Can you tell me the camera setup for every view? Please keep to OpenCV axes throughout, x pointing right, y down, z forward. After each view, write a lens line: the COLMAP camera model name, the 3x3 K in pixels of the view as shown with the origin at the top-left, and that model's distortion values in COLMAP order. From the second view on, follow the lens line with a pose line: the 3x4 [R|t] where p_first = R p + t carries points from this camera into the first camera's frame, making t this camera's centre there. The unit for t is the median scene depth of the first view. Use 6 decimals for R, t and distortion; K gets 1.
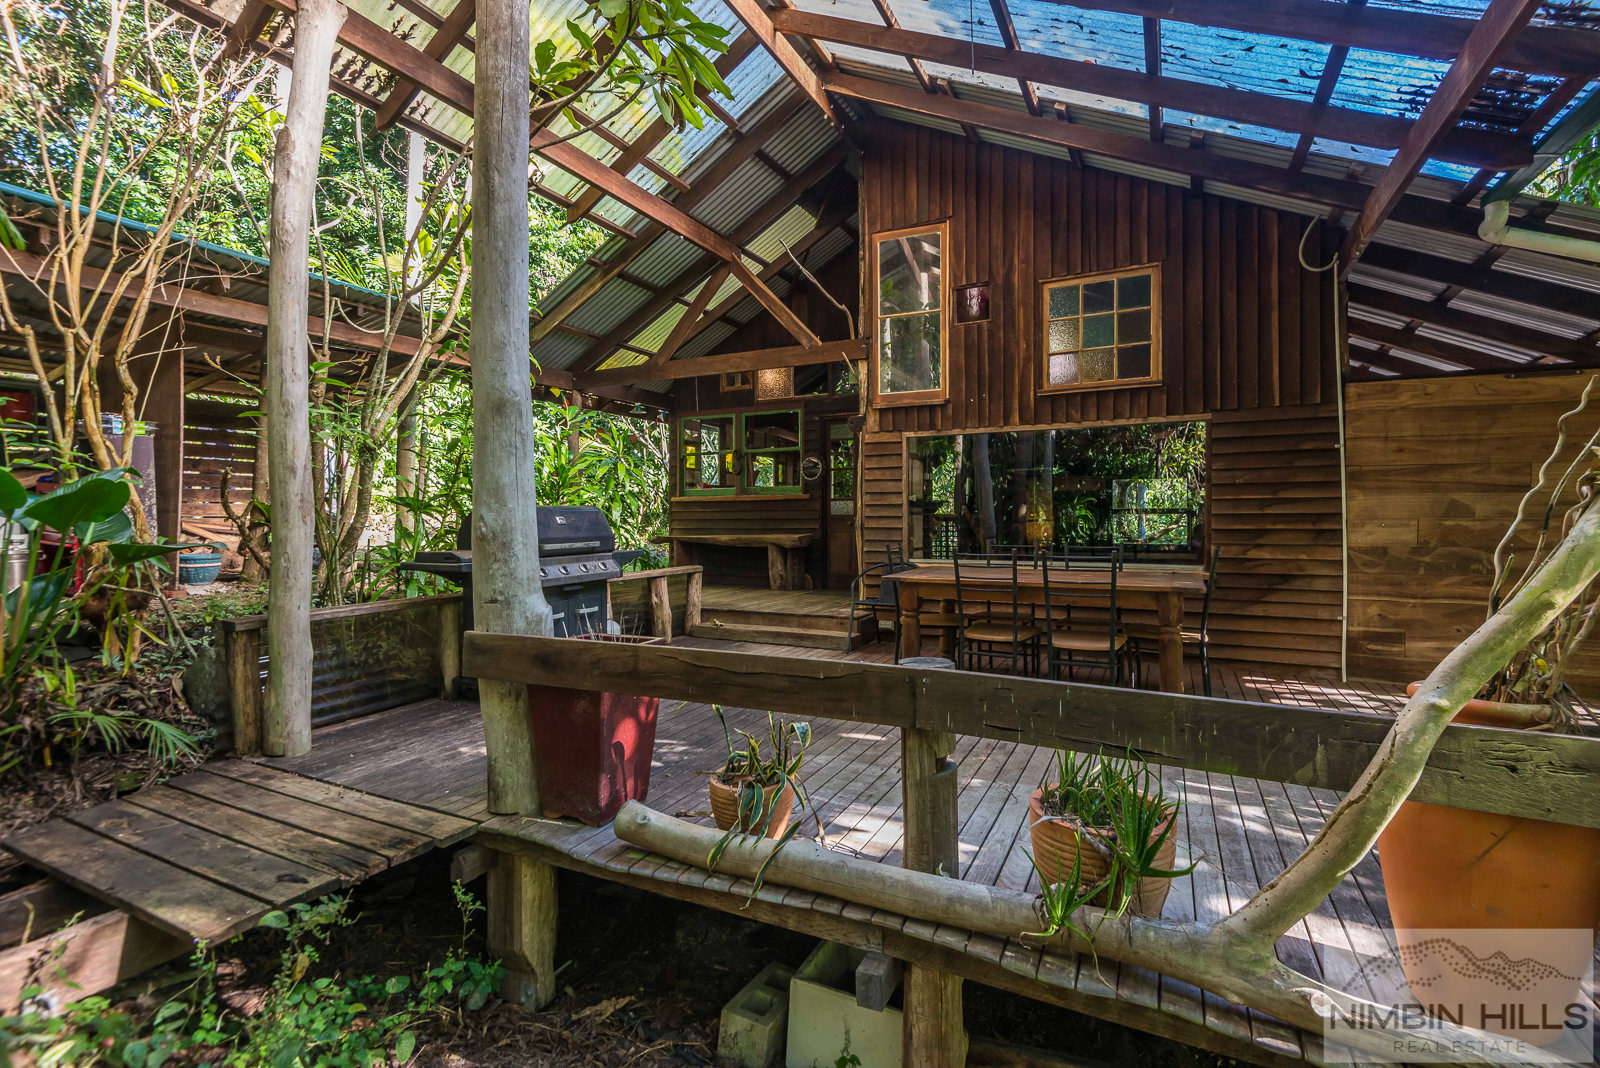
lens RADIAL K [[730.1, 0, 807.9], [0, 730.1, 524.5], [0, 0, 1]] dist [-0.002557, -0.001334]
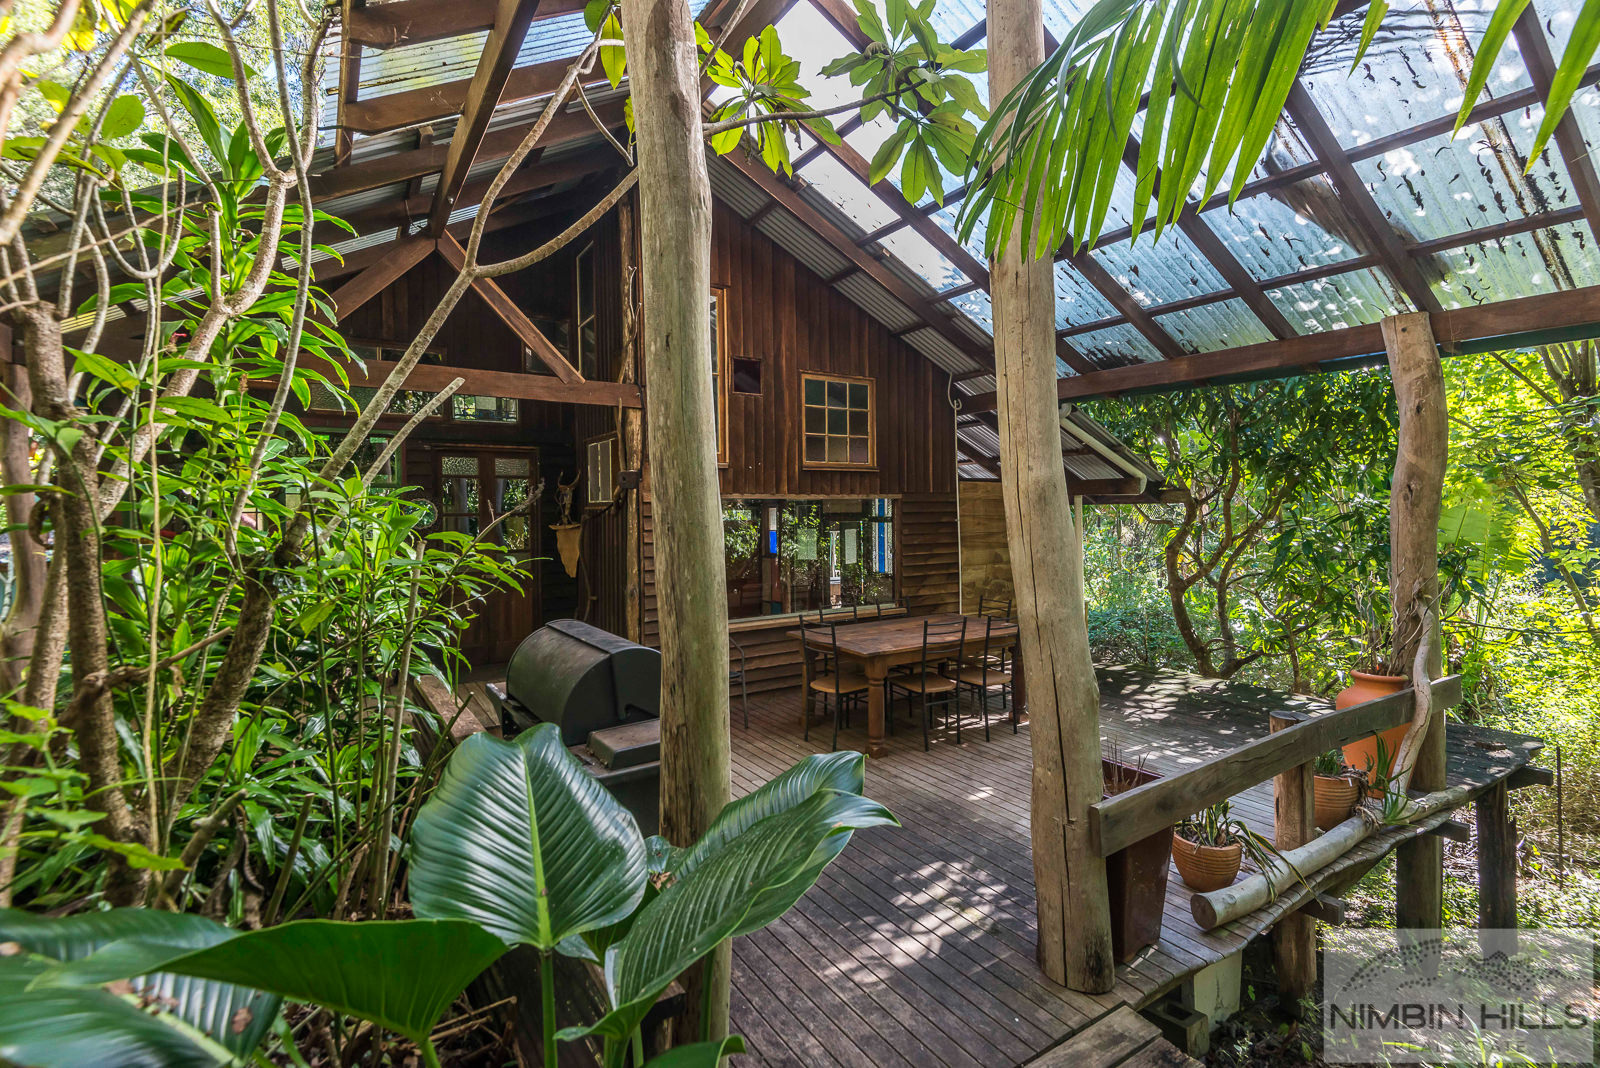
lens RADIAL K [[730.1, 0, 801.5], [0, 730.1, 525.4], [0, 0, 1]] dist [-0.002557, -0.001334]
pose [[0.499129, -0.021119, 0.866270, -0.675773], [0.008951, 0.999775, 0.019217, -0.107278], [-0.866481, -0.001838, 0.499206, 0.411361]]
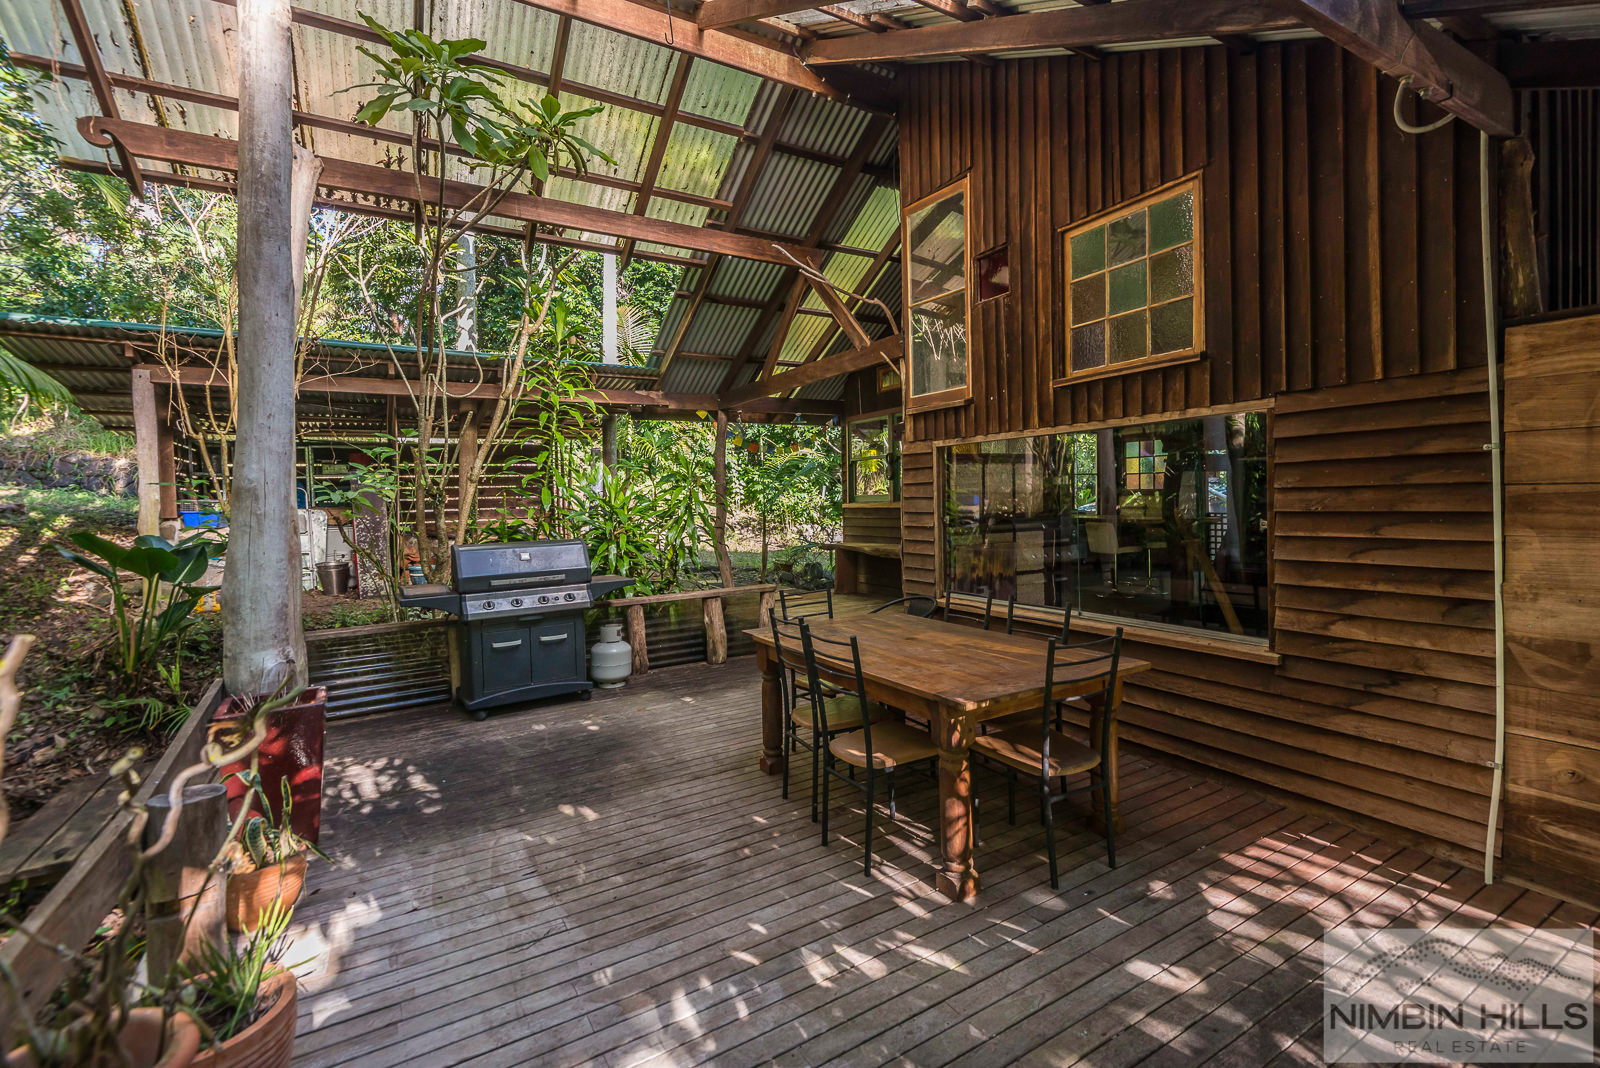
lens RADIAL K [[730.1, 0, 797.9], [0, 730.1, 524.4], [0, 0, 1]] dist [-0.002557, -0.001334]
pose [[0.844023, 0.000143, -0.536307, 0.482258], [0.016846, 0.999499, 0.026778, -0.060550], [0.536042, -0.031636, 0.843598, 0.224274]]
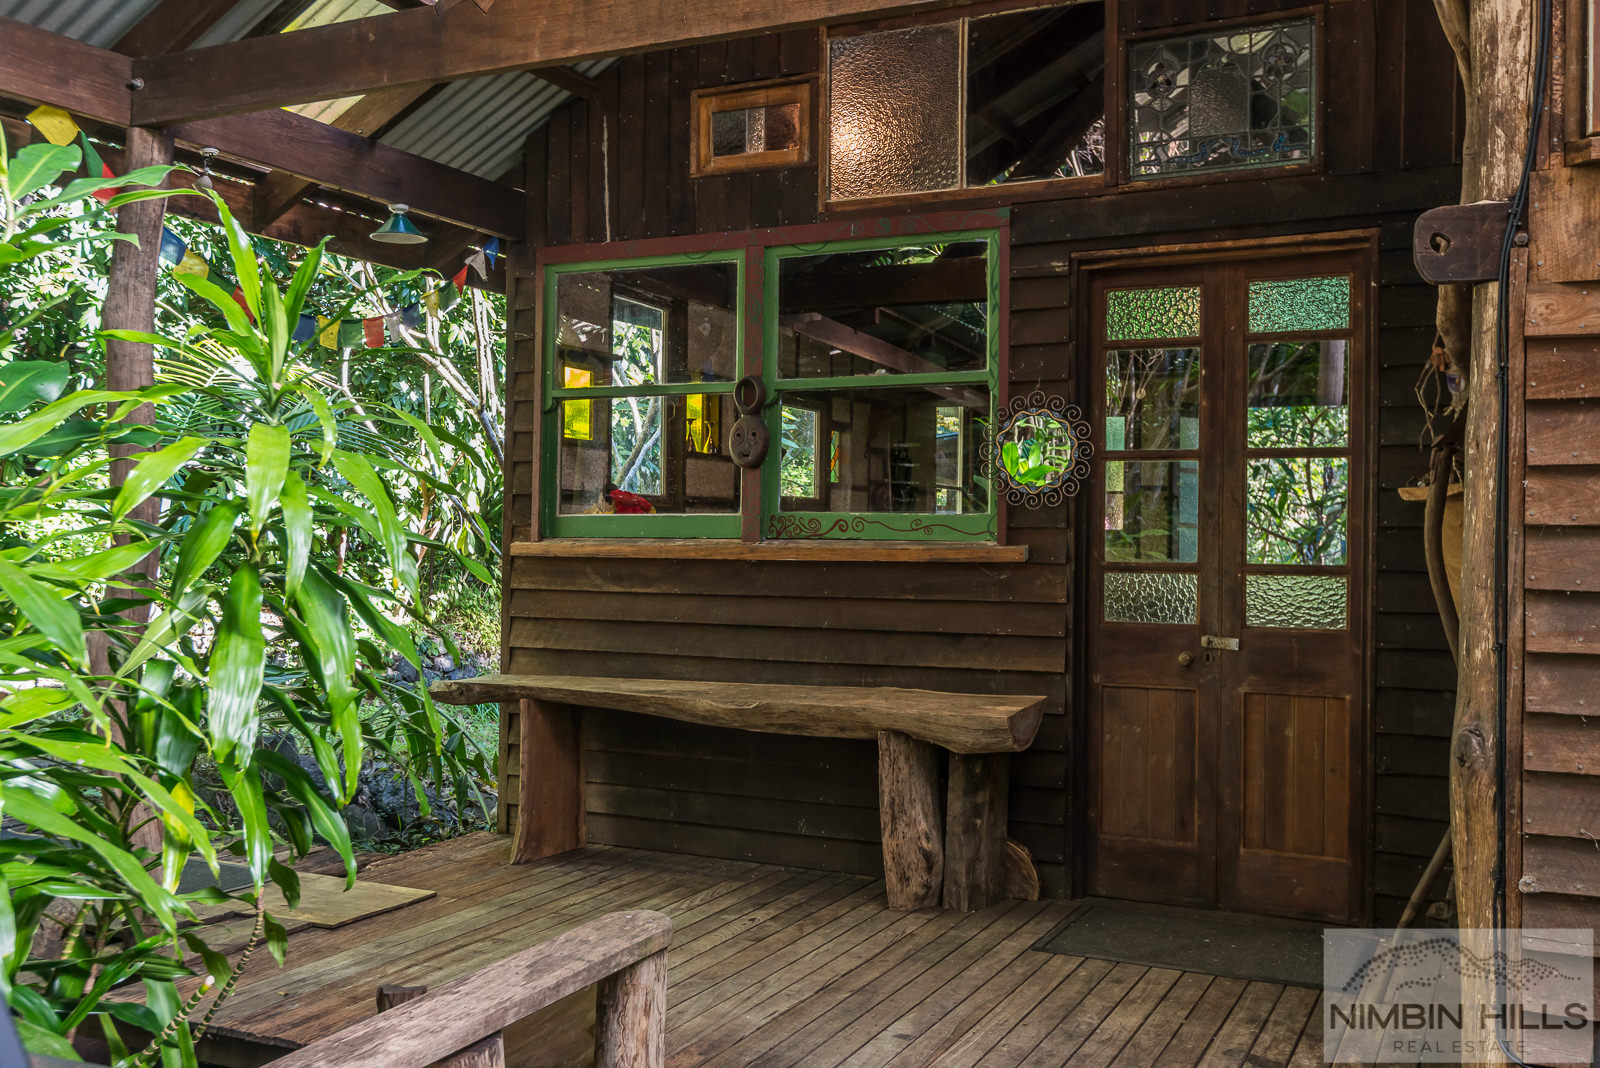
lens RADIAL K [[1503.4, 0, 800.4], [0, 1503.4, 536.5], [0, 0, 1]] dist [-0.002063, 0.000000]
pose [[0.999773, 0.014033, 0.016044, -0.137437], [-0.013858, 0.999843, -0.011006, -0.057067], [-0.016196, 0.010782, 0.999811, 0.674051]]
